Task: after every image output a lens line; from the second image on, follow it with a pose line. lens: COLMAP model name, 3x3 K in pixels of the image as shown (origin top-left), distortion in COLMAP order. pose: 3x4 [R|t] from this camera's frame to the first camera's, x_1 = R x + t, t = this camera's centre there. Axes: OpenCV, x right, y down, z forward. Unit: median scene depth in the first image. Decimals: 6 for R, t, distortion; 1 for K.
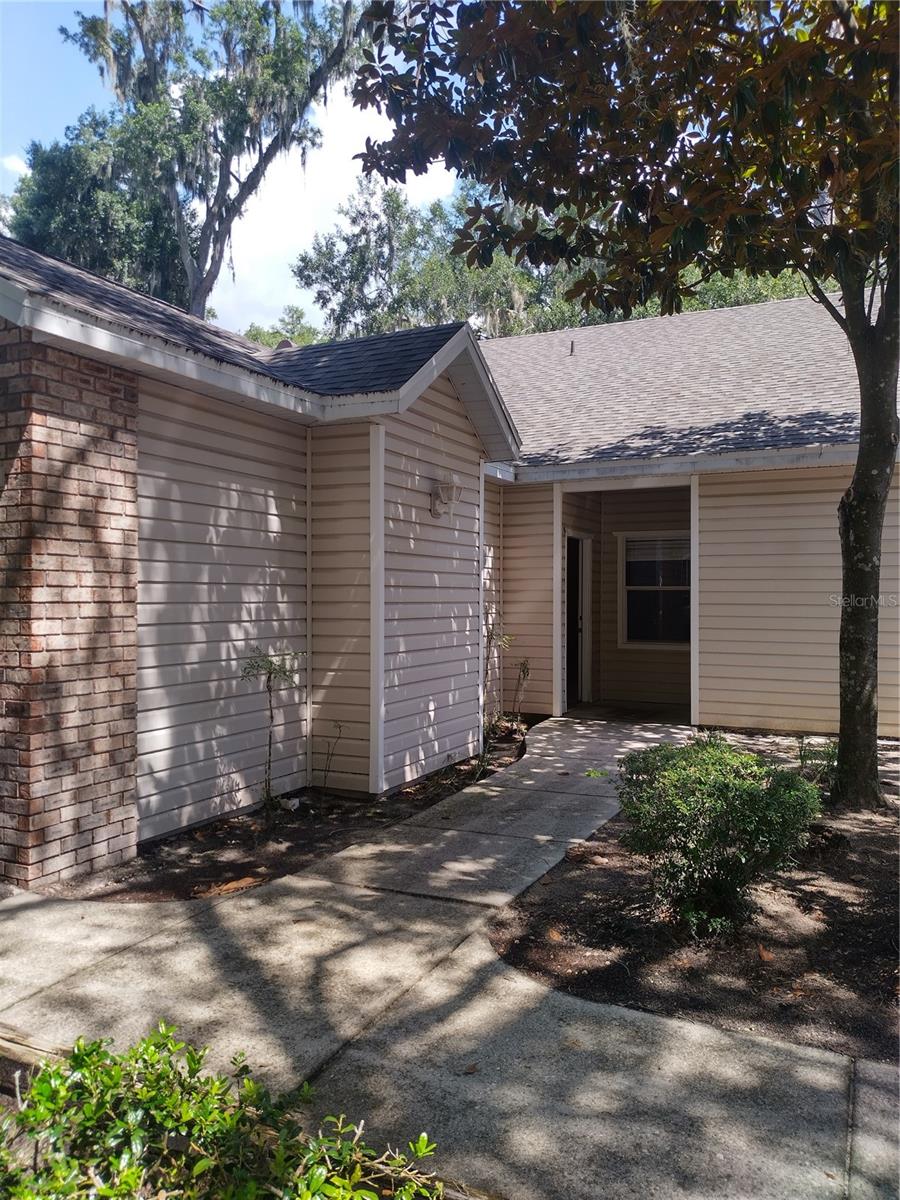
lens RADIAL K [[888.9, 0, 450.0], [0, 888.9, 600.0], [0, 0, 1]] dist [0.002511, -0.010286]
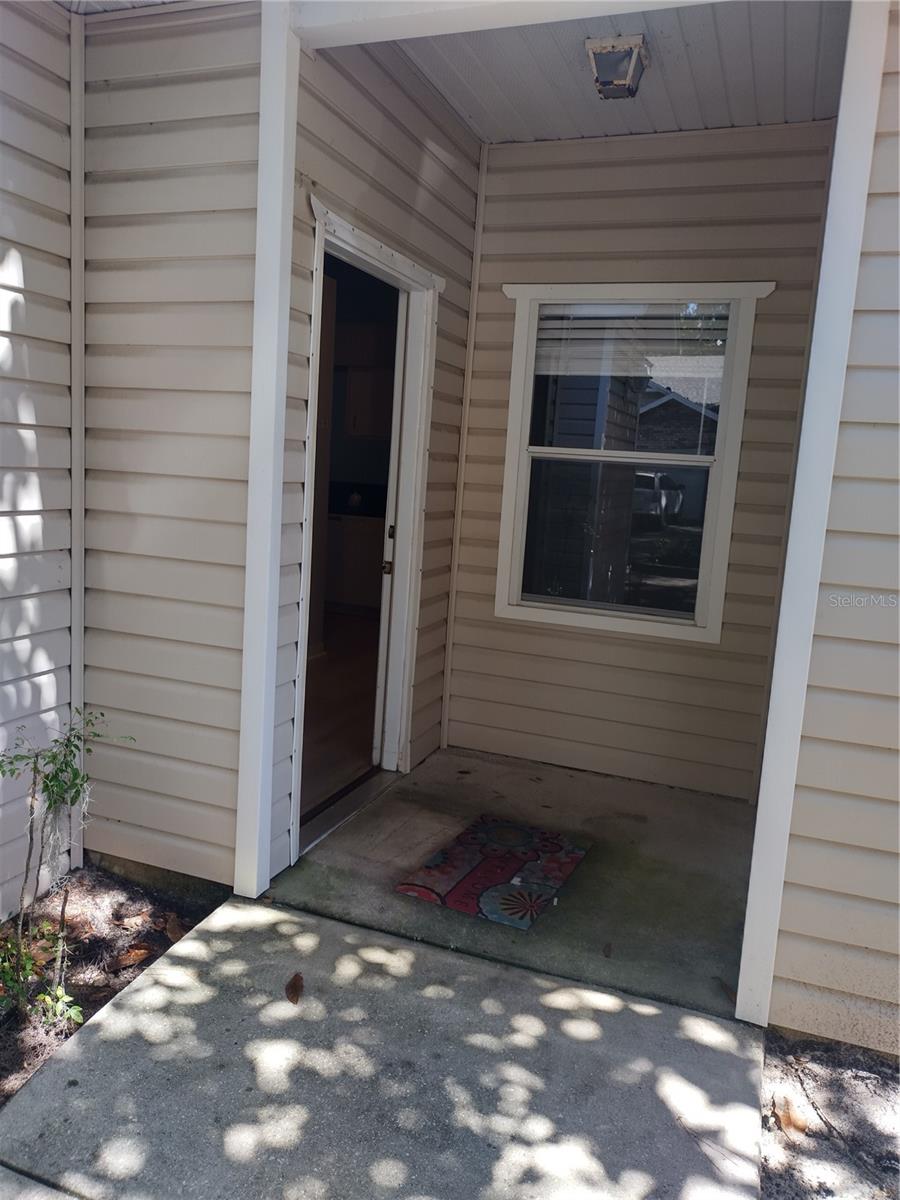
lens RADIAL K [[888.9, 0, 450.0], [0, 888.9, 600.0], [0, 0, 1]] dist [0.002511, -0.010286]
pose [[0.992143, 0.045181, 0.116670, 0.127957], [-0.064079, 0.984429, 0.163690, -0.011092], [-0.107458, -0.169880, 0.979589, 0.645895]]
